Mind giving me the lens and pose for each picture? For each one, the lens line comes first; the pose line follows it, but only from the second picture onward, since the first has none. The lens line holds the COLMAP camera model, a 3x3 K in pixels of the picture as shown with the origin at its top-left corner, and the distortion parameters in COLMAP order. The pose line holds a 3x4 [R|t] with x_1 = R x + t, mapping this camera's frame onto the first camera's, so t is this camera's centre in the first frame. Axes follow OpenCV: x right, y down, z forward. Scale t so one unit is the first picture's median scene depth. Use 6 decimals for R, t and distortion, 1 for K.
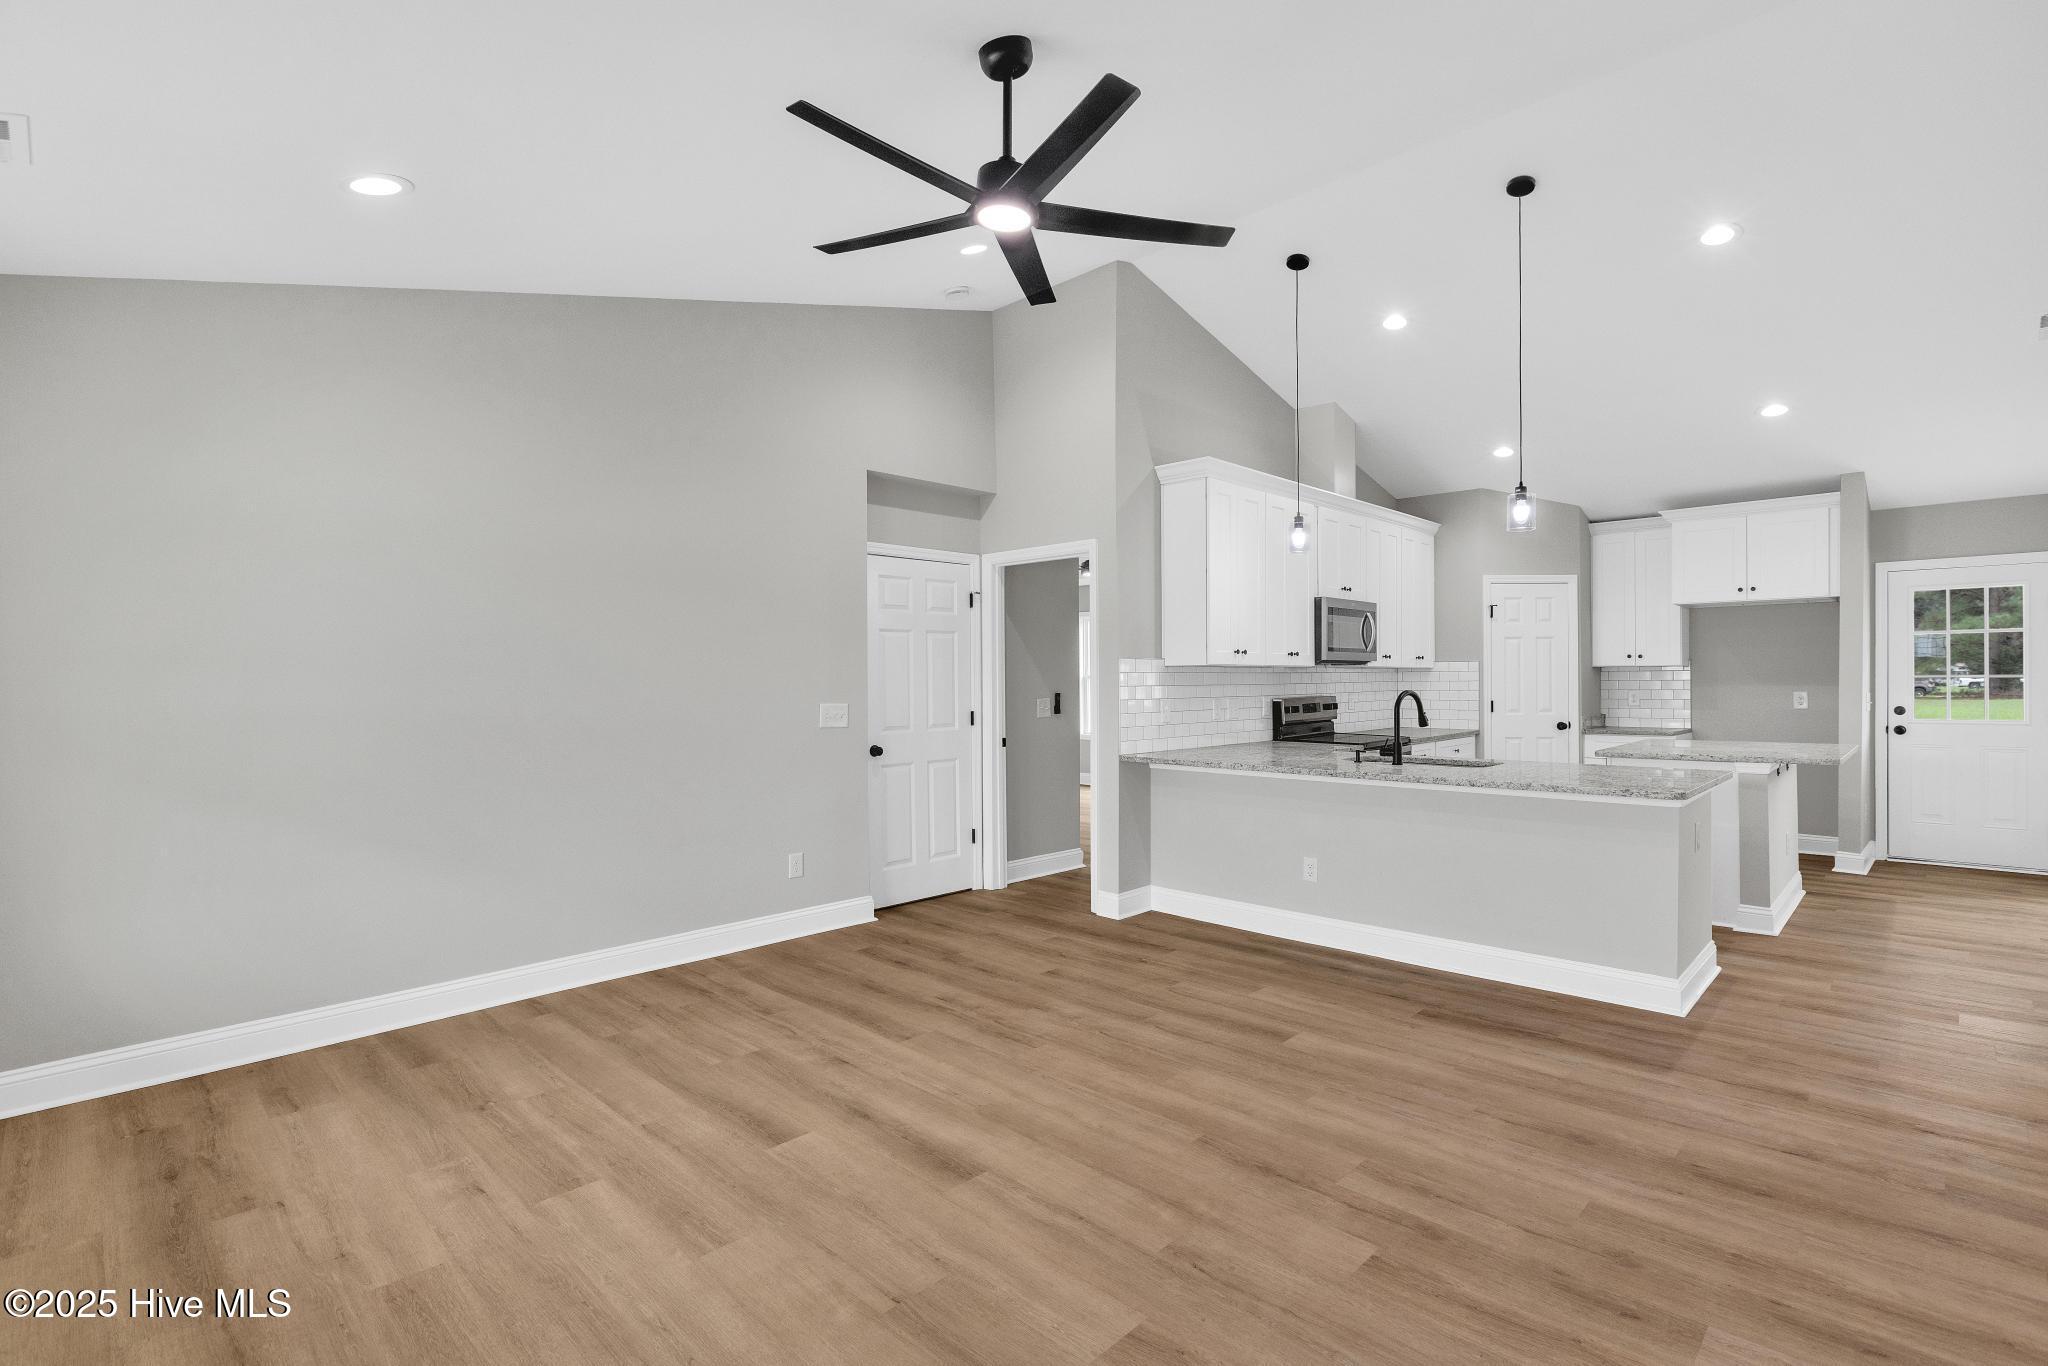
lens RADIAL K [[962.8, 0, 1040.0], [0, 962.8, 684.7], [0, 0, 1]] dist [-0.003447, -0.000037]
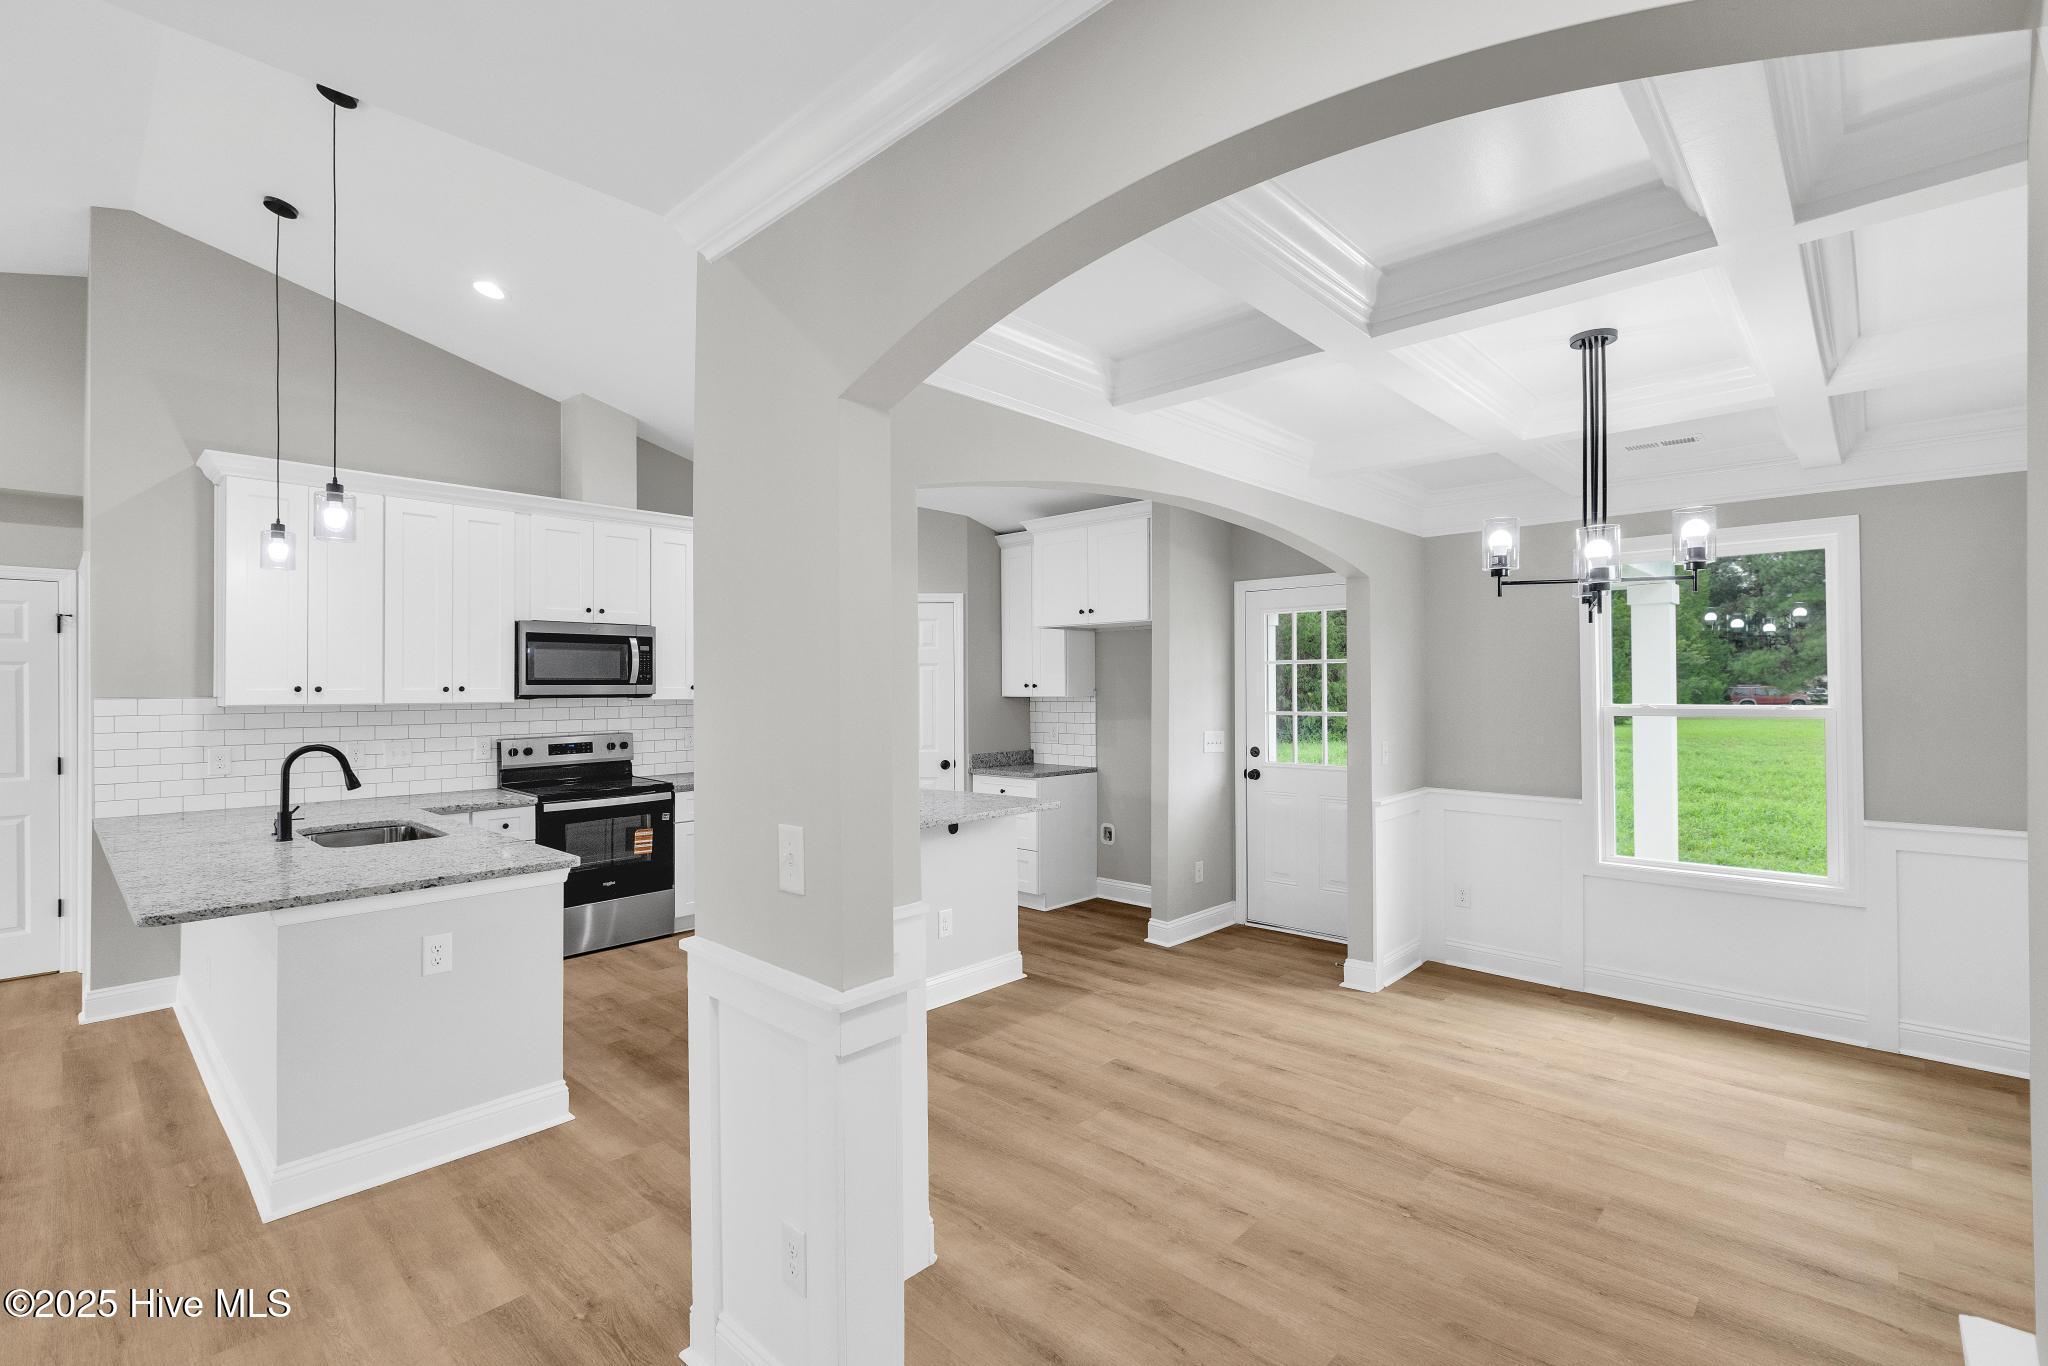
lens RADIAL K [[925.6, 0, 1031.9], [0, 925.6, 682.0], [0, 0, 1]] dist [0.003517, -0.000026]
pose [[0.999863, 0.001684, 0.016489, 0.963718], [-0.001515, 0.999946, -0.010278, -0.038866], [-0.016505, 0.010251, 0.999811, 0.233706]]
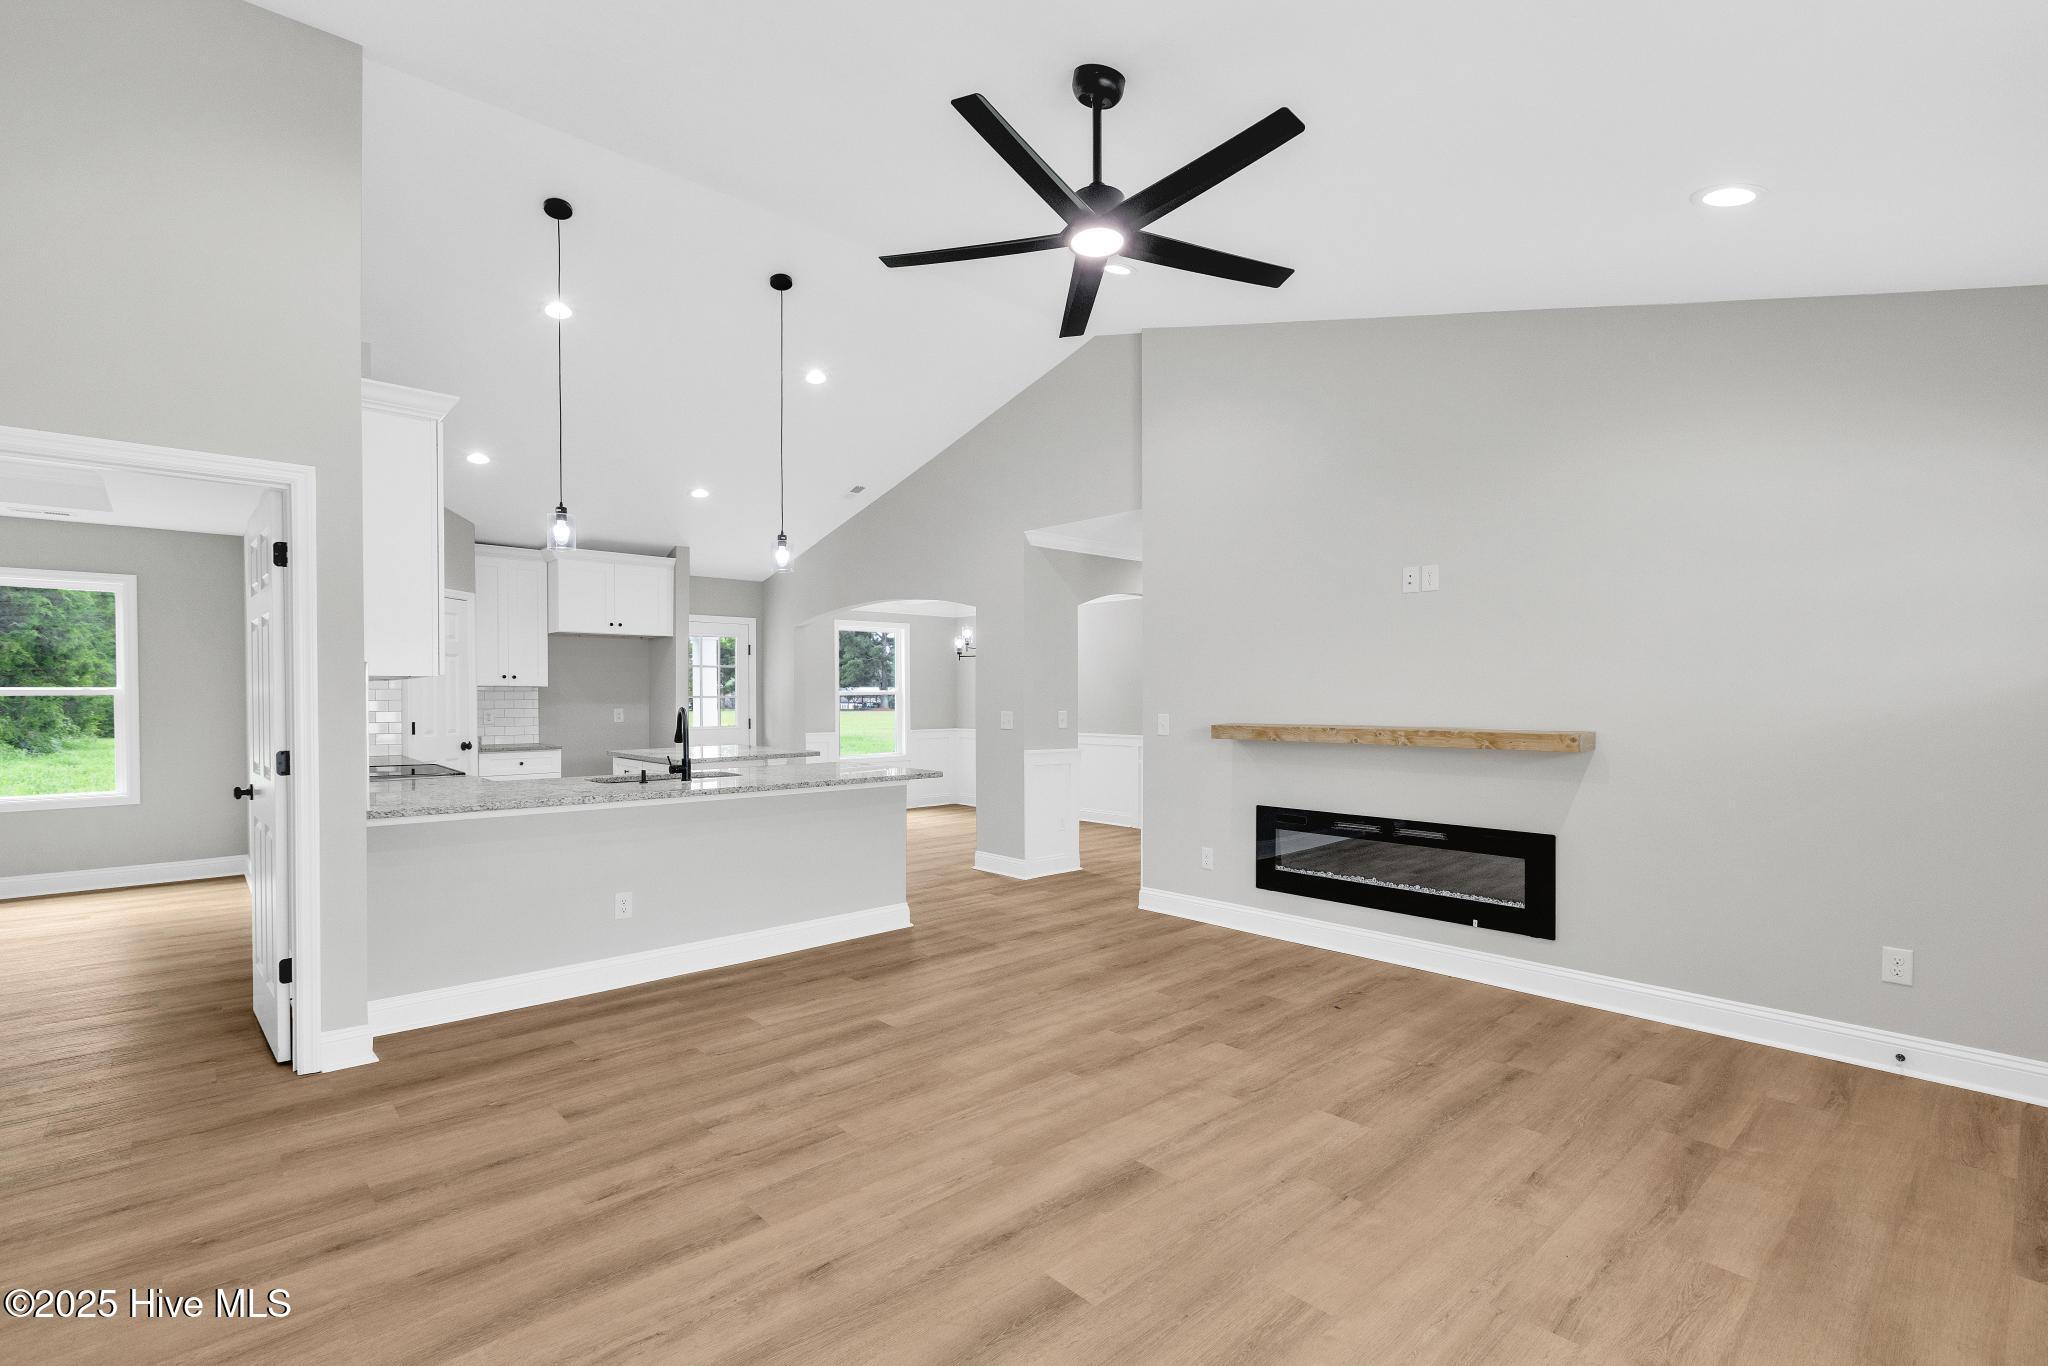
lens RADIAL K [[925.6, 0, 1045.0], [0, 925.6, 704.1], [0, 0, 1]] dist [0.003517, -0.000026]
pose [[0.052169, -0.001664, 0.998637, -0.584523], [0.005076, 0.999986, 0.001401, 0.003087], [-0.998625, 0.004996, 0.052176, 0.570348]]
